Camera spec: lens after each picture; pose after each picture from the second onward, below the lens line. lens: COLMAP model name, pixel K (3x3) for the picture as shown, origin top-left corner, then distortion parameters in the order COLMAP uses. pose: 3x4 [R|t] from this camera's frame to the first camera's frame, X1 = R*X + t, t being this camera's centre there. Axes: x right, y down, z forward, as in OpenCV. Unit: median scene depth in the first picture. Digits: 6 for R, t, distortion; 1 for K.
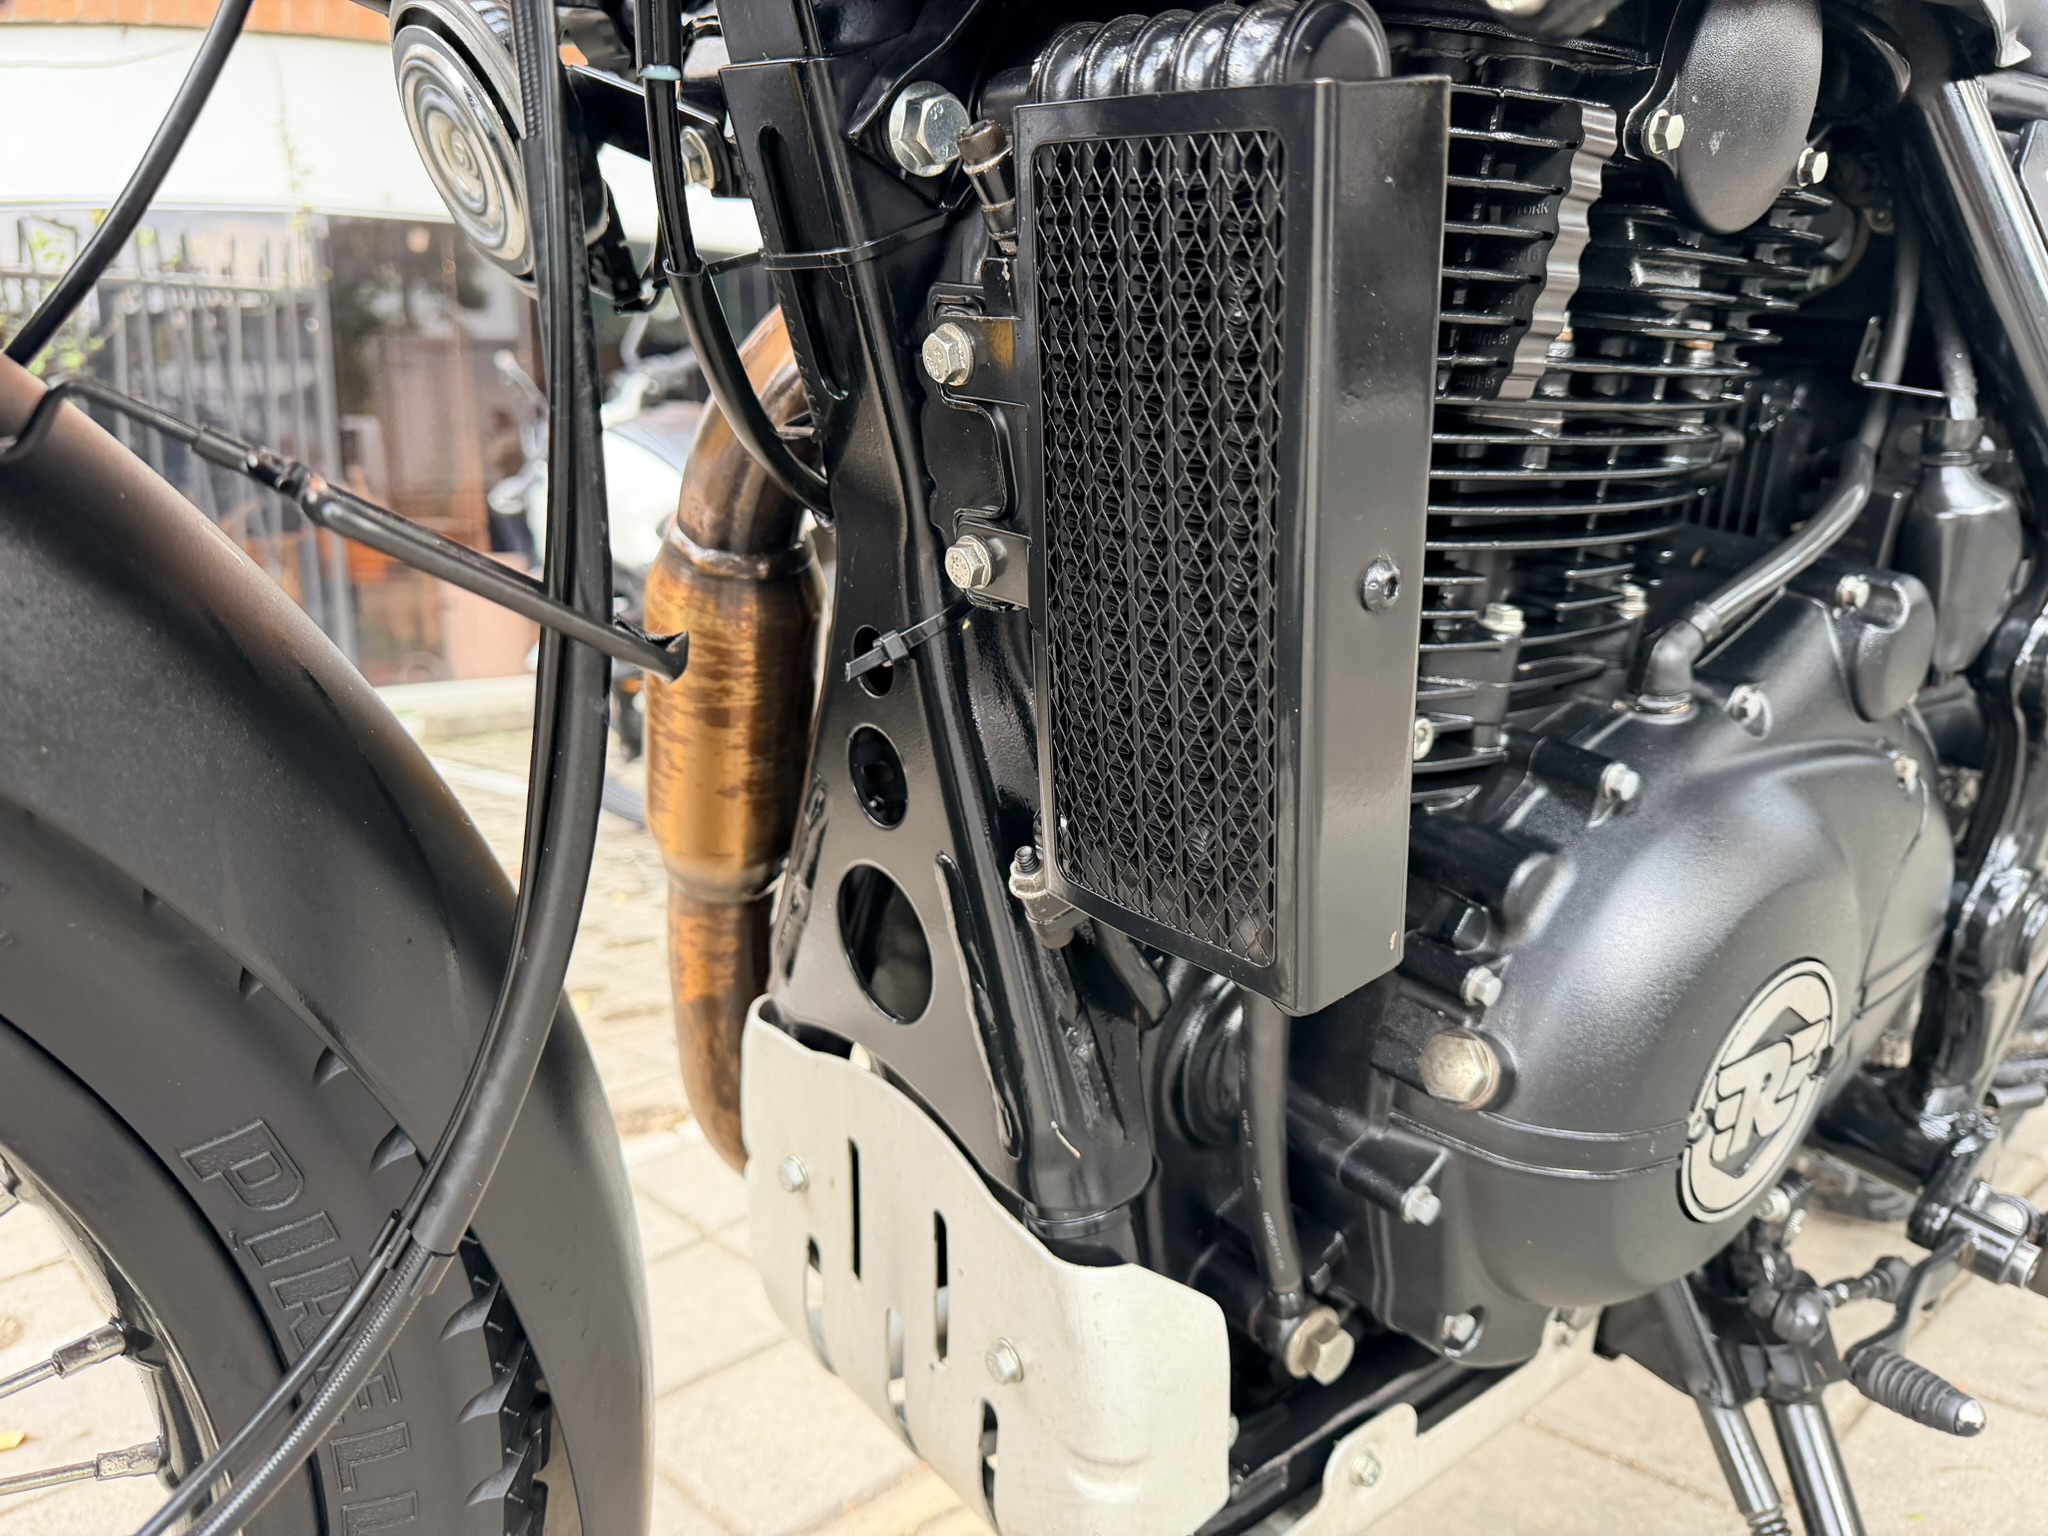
lens RADIAL K [[1443.0, 0, 1018.5], [0, 1443.0, 772.1], [0, 0, 1]] dist [-0.006508, -0.007391]
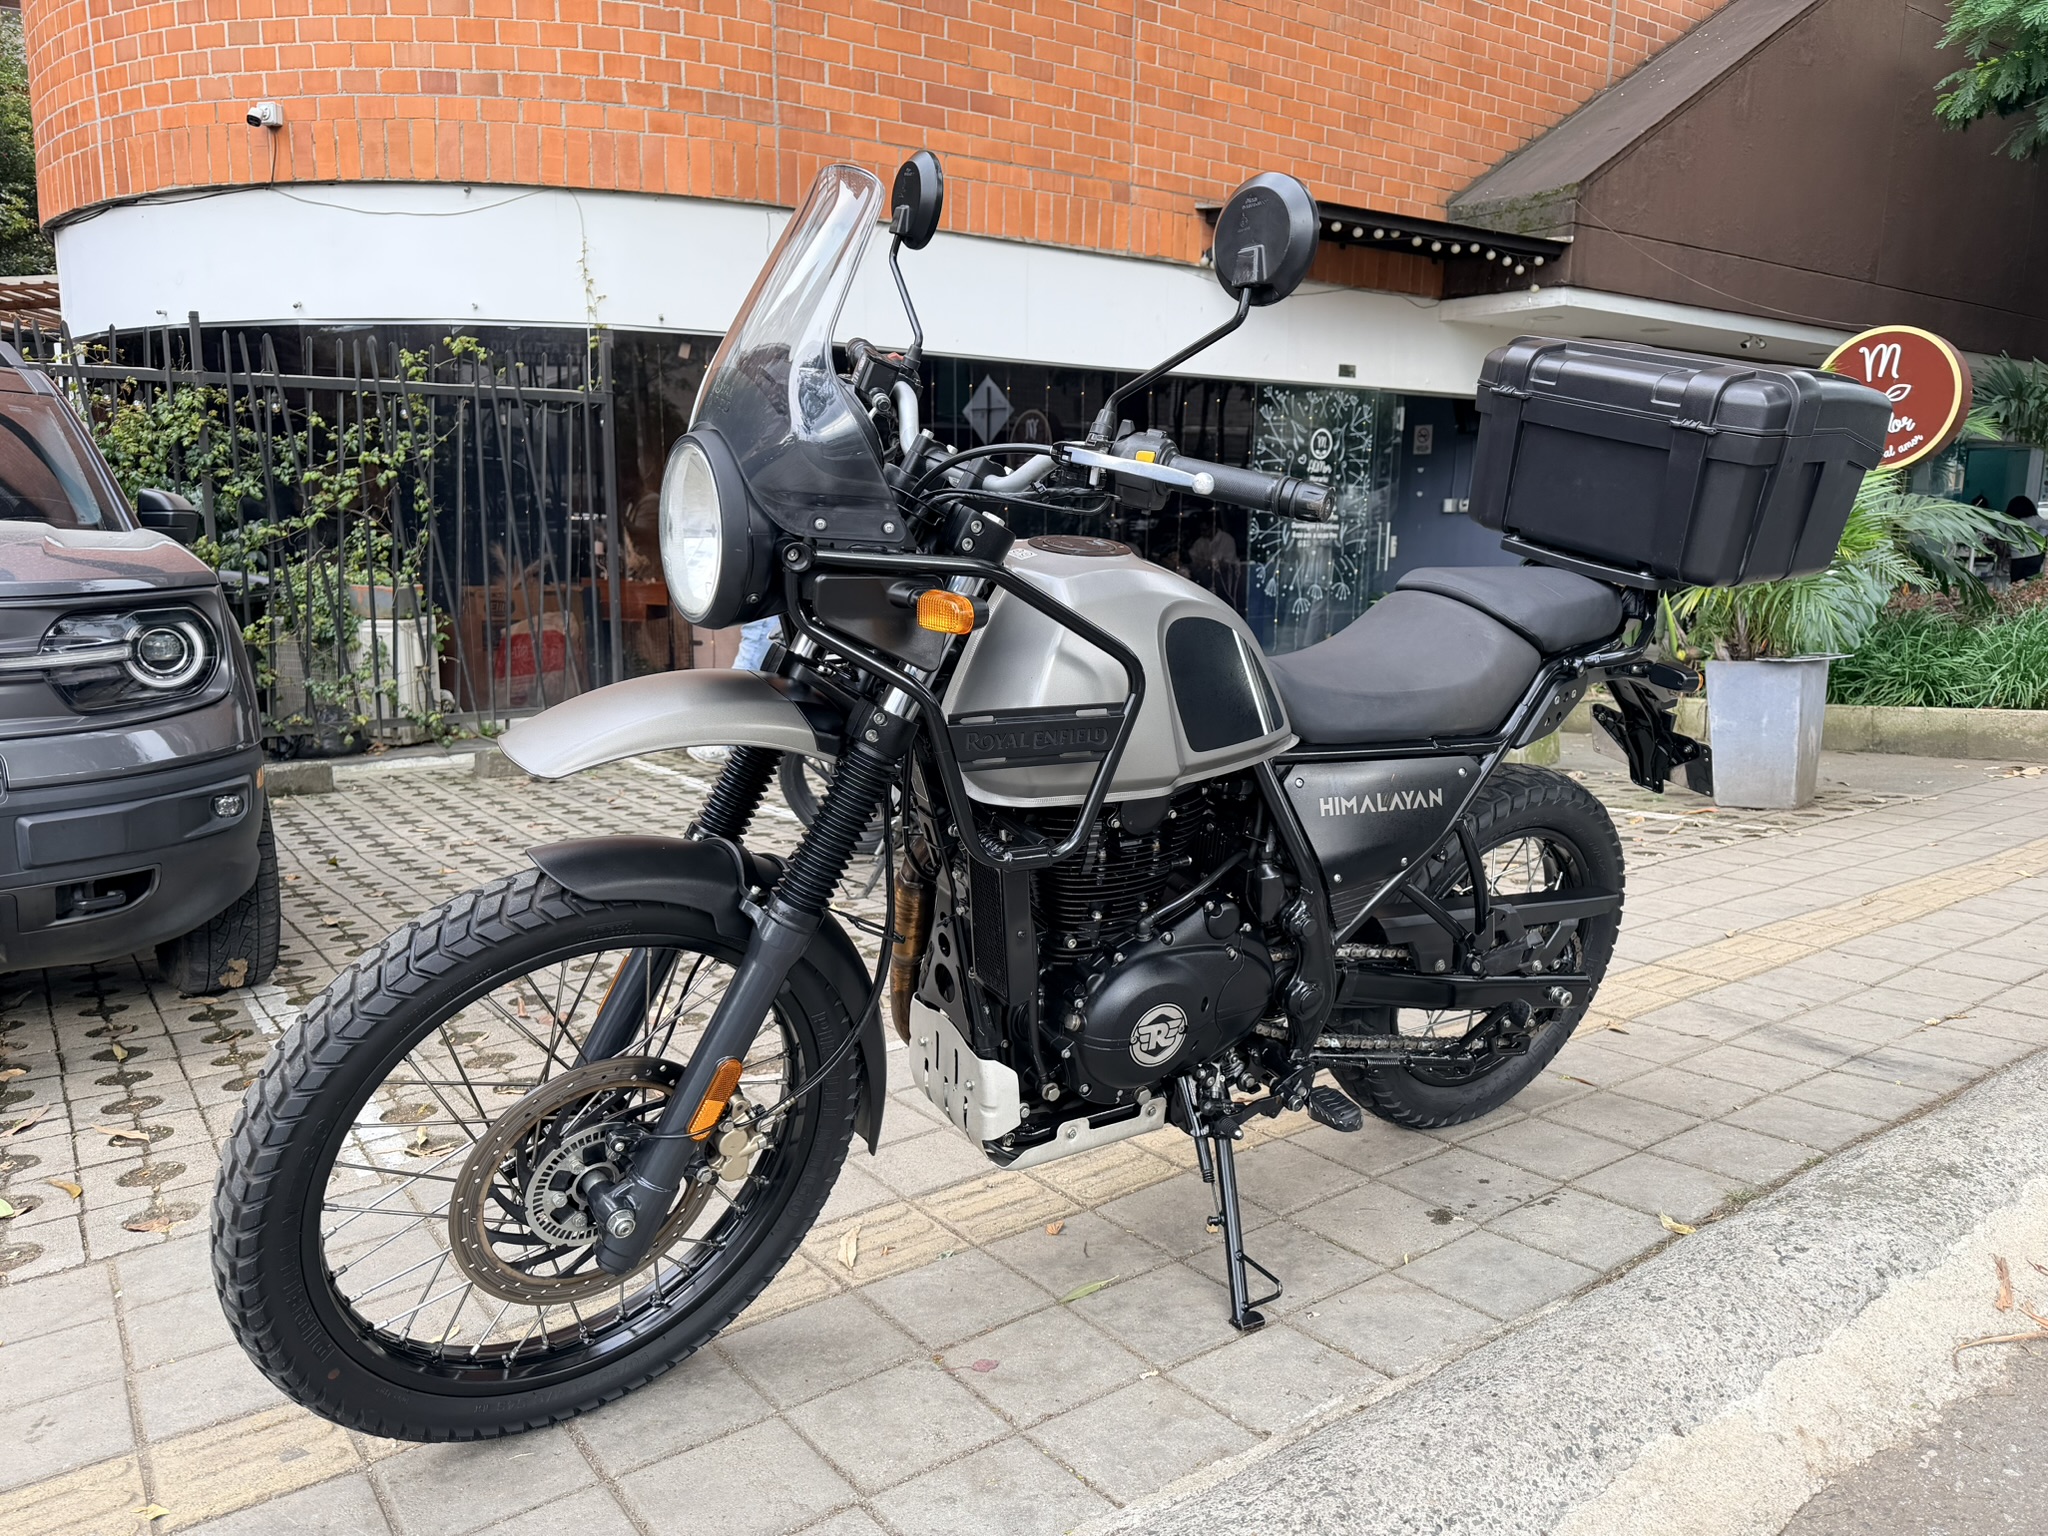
lens RADIAL K [[1459.8, 0, 1033.6], [0, 1459.8, 773.6], [0, 0, 1]] dist [0.004499, -0.007127]
pose [[0.992272, 0.054577, -0.111437, 0.554349], [-0.053663, 0.998496, 0.011186, -0.506460], [0.111880, -0.005119, 0.993709, -2.931838]]
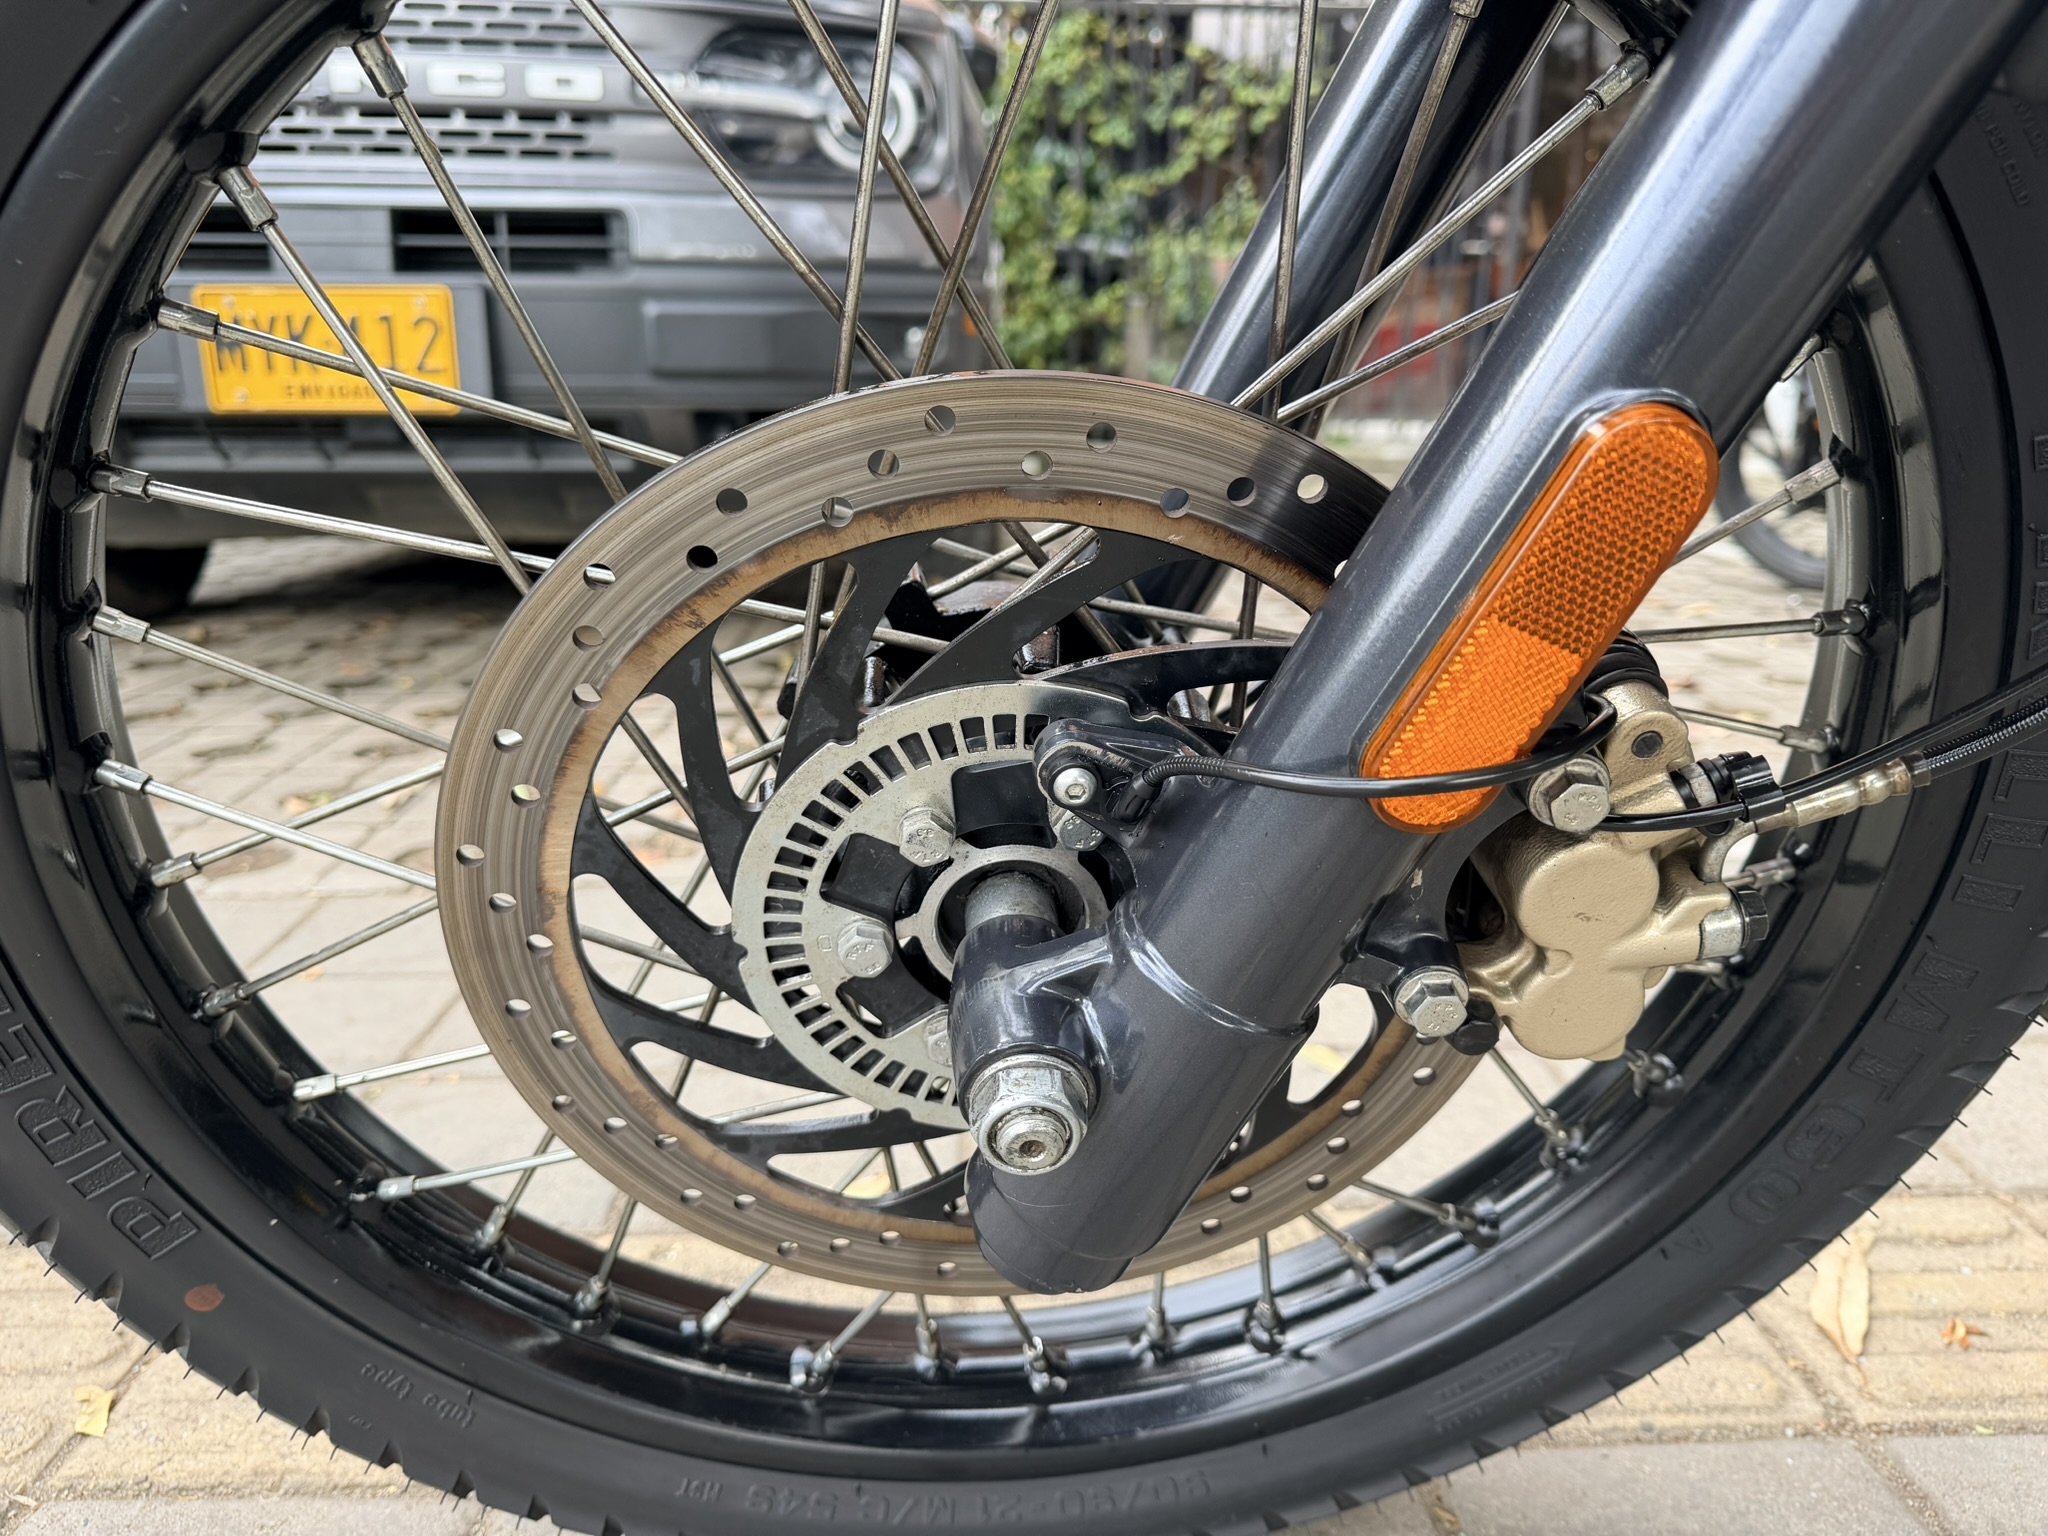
lens RADIAL K [[1475.1, 0, 1024.0], [0, 1475.1, 768.0], [0, 0, 1]] dist [-0.000367, -0.017226]
pose [[0.757471, 0.233794, -0.609572, -0.254217], [-0.140741, 0.970204, 0.197220, 0.264708], [0.637518, -0.063597, 0.767806, -0.368461]]
